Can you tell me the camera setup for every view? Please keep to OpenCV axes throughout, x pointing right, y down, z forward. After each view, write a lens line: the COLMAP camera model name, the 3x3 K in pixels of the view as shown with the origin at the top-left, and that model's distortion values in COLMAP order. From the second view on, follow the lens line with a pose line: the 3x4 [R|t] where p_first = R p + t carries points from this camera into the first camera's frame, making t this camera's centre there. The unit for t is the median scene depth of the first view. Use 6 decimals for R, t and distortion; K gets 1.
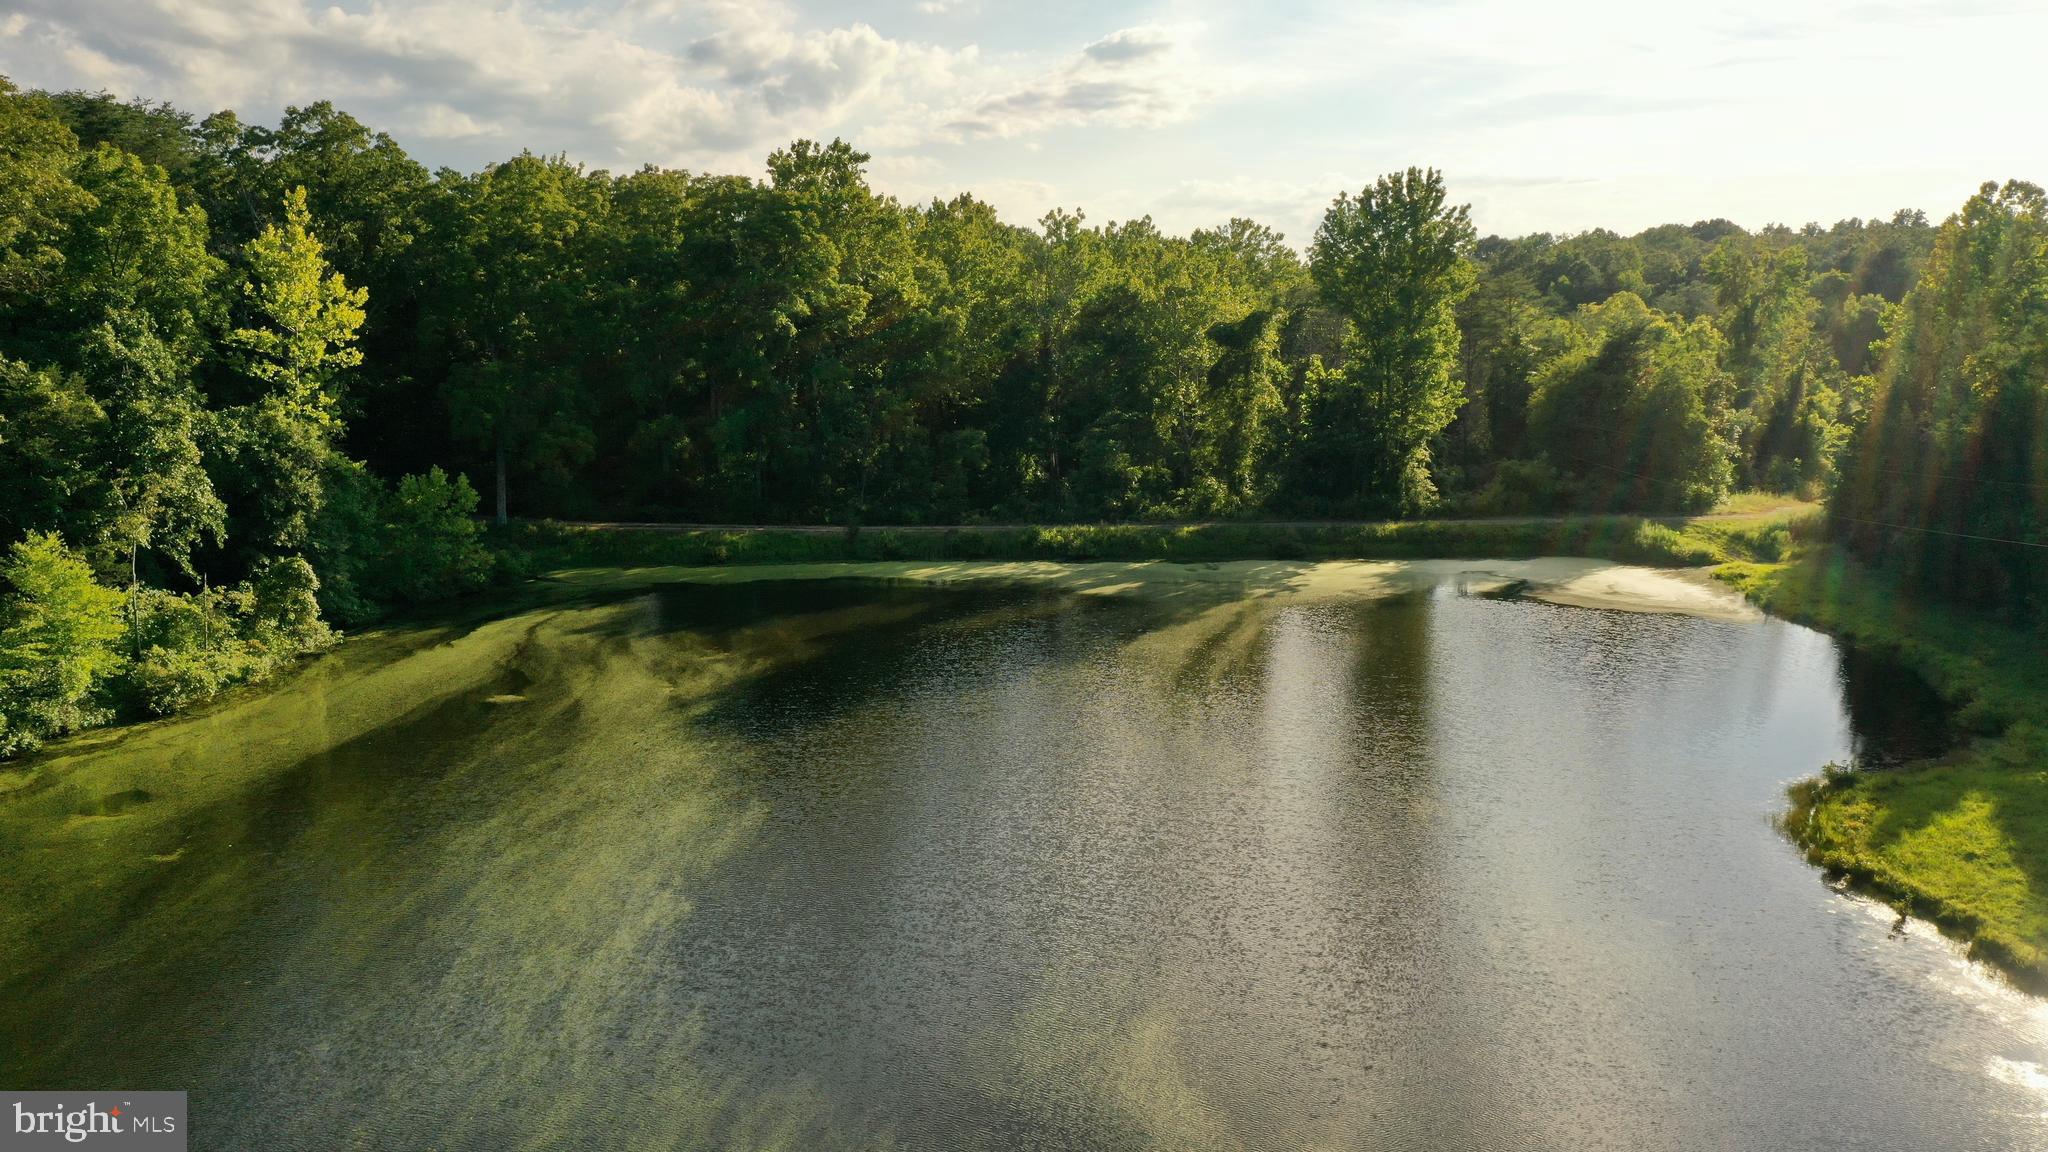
lens RADIAL K [[1650.2, 0, 1022.5], [0, 1650.2, 581.5], [0, 0, 1]] dist [0.011288, 0.004230]
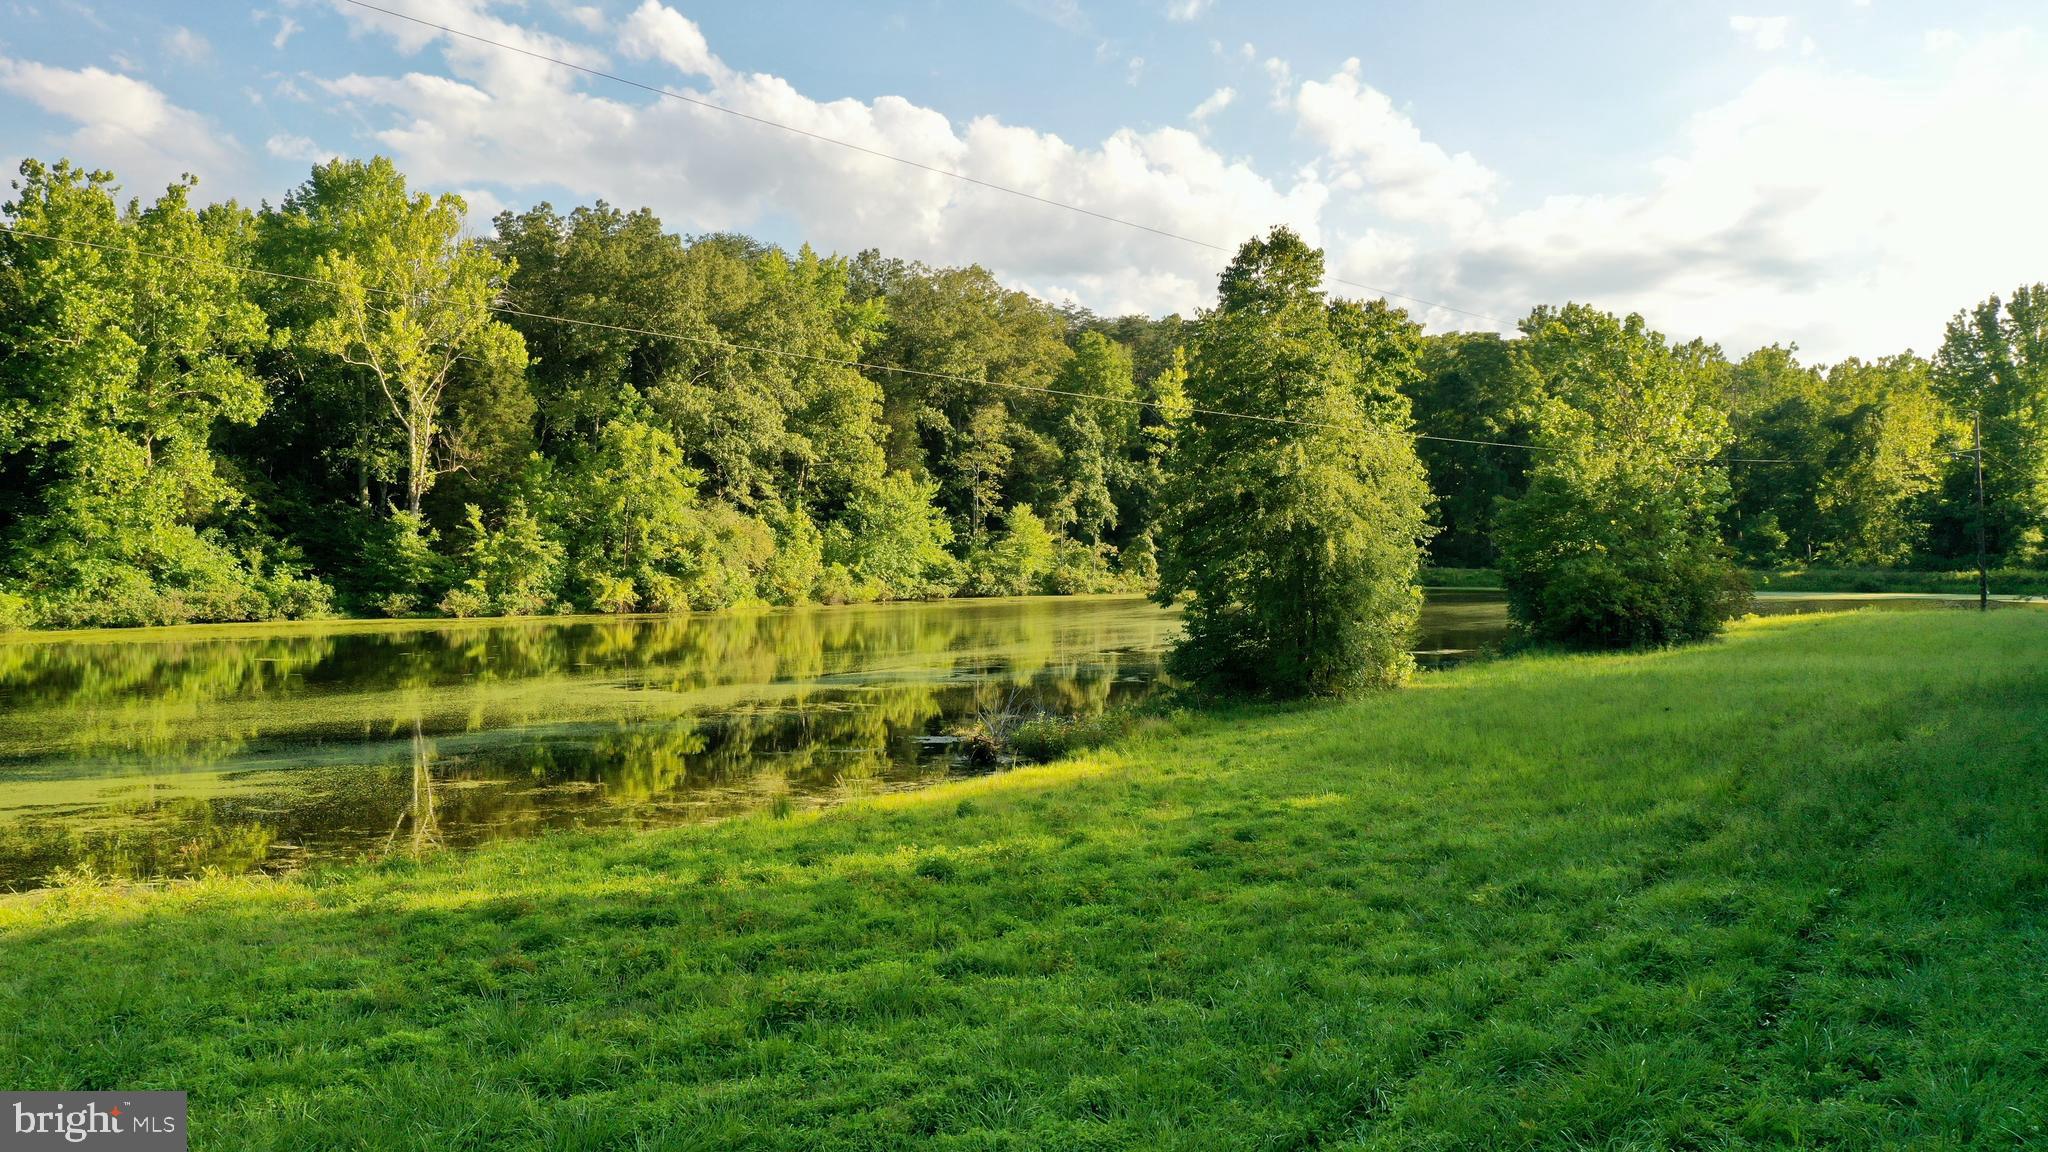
lens RADIAL K [[1650.2, 0, 1023.6], [0, 1650.2, 574.2], [0, 0, 1]] dist [0.011288, 0.004230]
pose [[0.800536, 0.016414, -0.599059, 0.580753], [-0.096927, 0.990010, -0.102401, 0.238584], [0.591394, 0.140041, 0.794130, -0.569158]]
